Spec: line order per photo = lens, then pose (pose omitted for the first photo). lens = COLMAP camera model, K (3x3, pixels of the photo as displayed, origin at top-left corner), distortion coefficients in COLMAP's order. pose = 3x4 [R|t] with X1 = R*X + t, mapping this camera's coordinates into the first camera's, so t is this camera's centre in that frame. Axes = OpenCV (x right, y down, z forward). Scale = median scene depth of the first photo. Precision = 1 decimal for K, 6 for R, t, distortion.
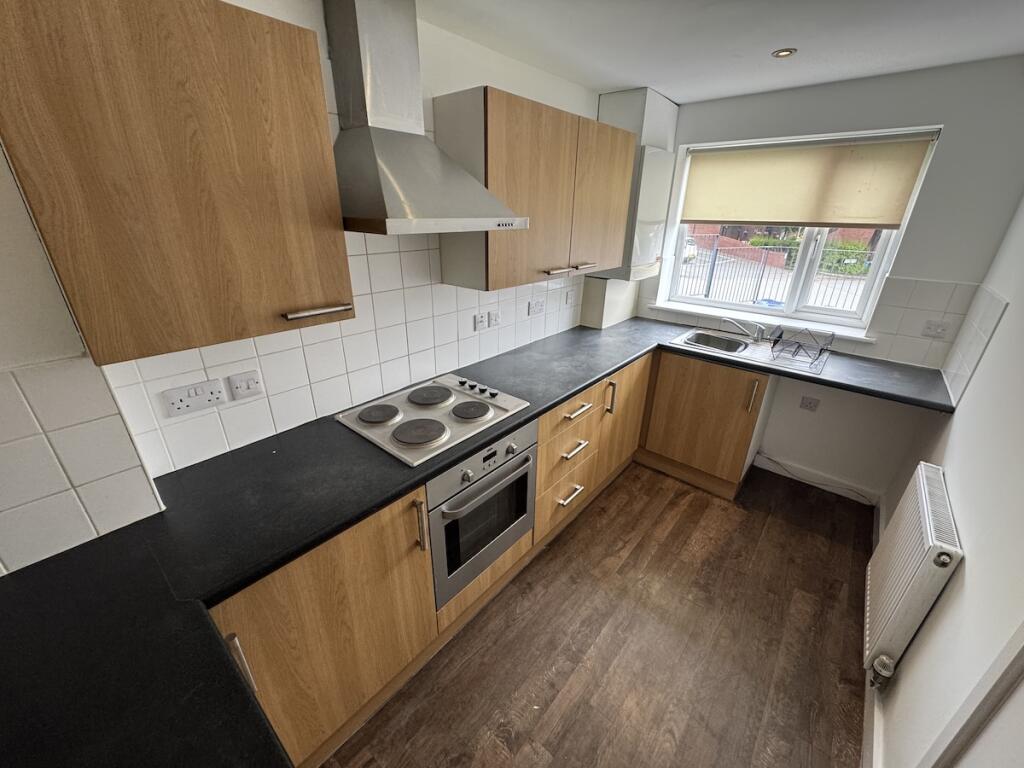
lens RADIAL K [[407.0, 0, 511.4], [0, 407.0, 385.1], [0, 0, 1]] dist [-0.001353, -0.000047]
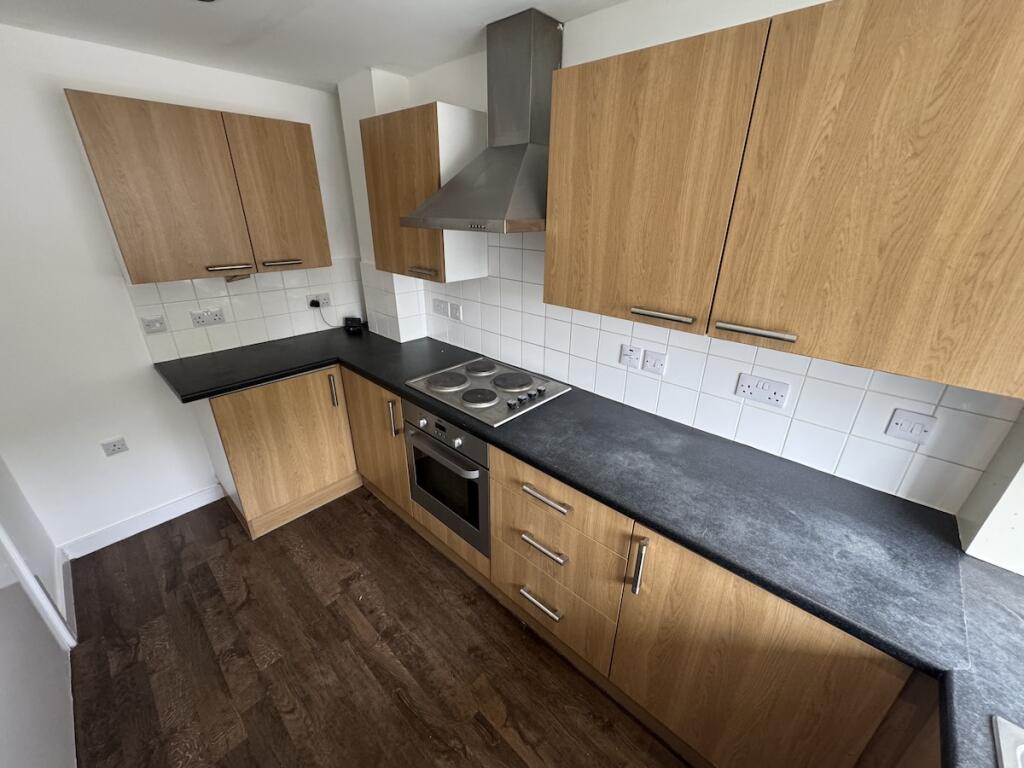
lens RADIAL K [[407.0, 0, 511.3], [0, 407.0, 383.9], [0, 0, 1]] dist [-0.001353, -0.000047]
pose [[-0.045263, 0.384178, -0.922149, 0.766432], [-0.407537, 0.835687, 0.368160, -0.345874], [0.912066, 0.392473, 0.118741, 0.811126]]
